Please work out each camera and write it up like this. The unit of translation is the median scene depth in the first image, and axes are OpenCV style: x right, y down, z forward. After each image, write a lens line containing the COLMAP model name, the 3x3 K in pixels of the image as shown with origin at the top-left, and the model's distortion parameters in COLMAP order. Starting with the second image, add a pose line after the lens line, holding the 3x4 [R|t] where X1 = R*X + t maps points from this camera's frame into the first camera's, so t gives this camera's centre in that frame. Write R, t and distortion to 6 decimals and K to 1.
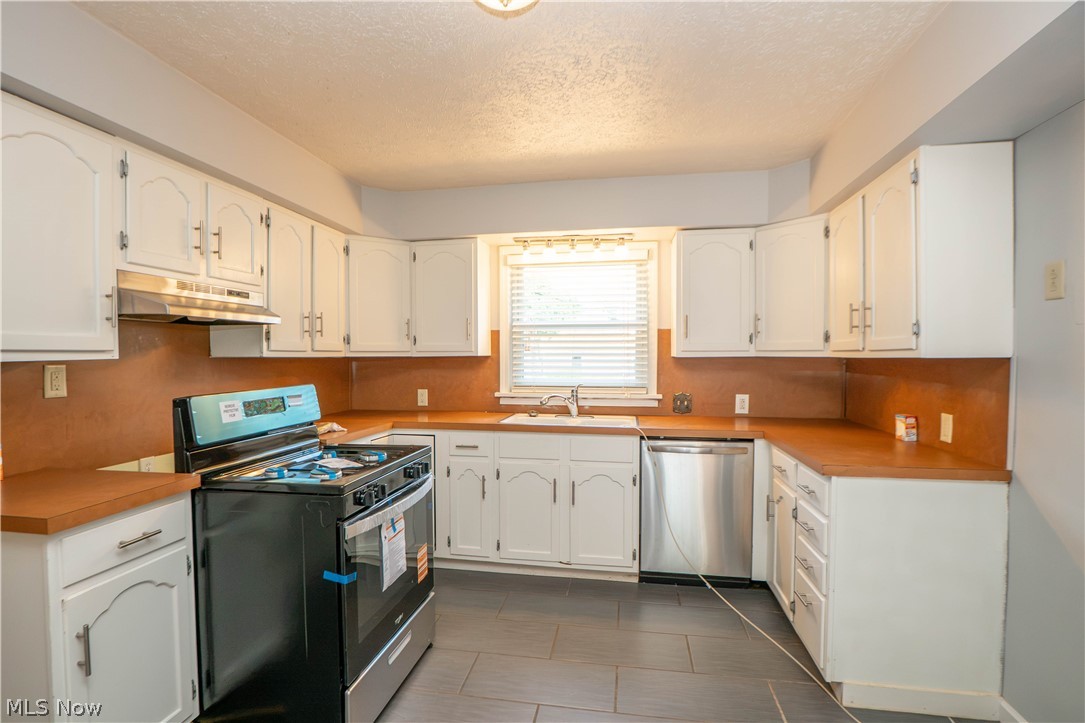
lens RADIAL K [[529.6, 0, 529.6], [0, 529.6, 364.2], [0, 0, 1]] dist [-0.033763, 0.000707]
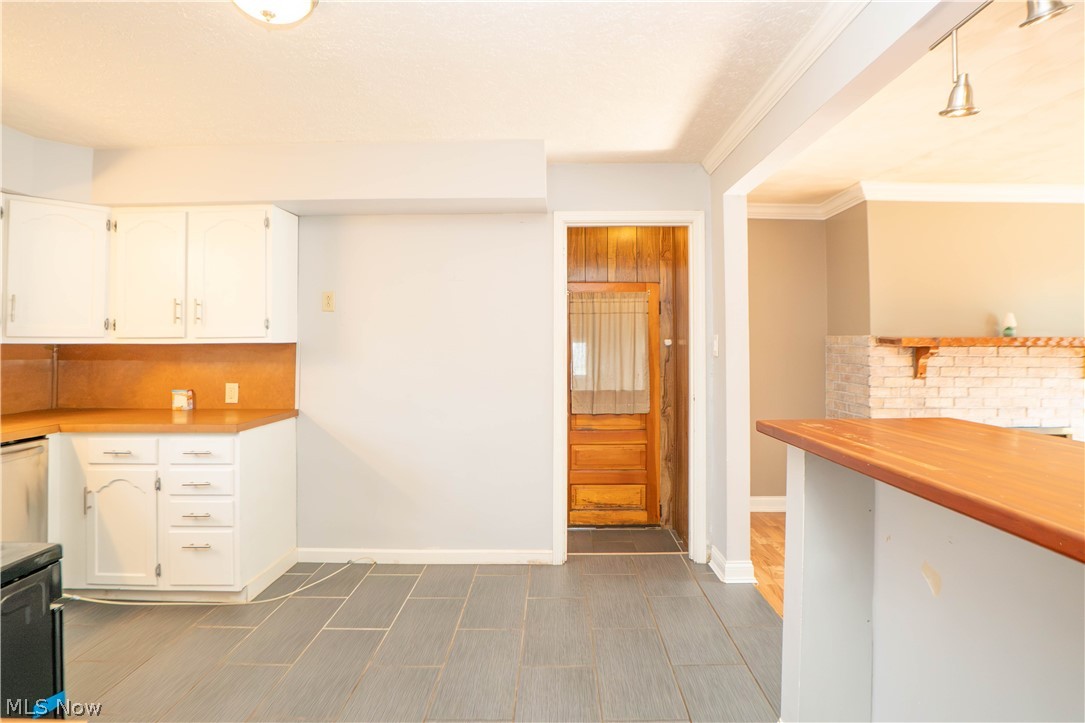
lens RADIAL K [[536.3, 0, 537.7], [0, 536.3, 340.4], [0, 0, 1]] dist [-0.043362, 0.008610]
pose [[-0.190930, 0.008619, 0.981566, -0.554845], [0.017094, 0.999839, -0.005454, 0.000510], [-0.981455, 0.015738, -0.191047, 0.321791]]
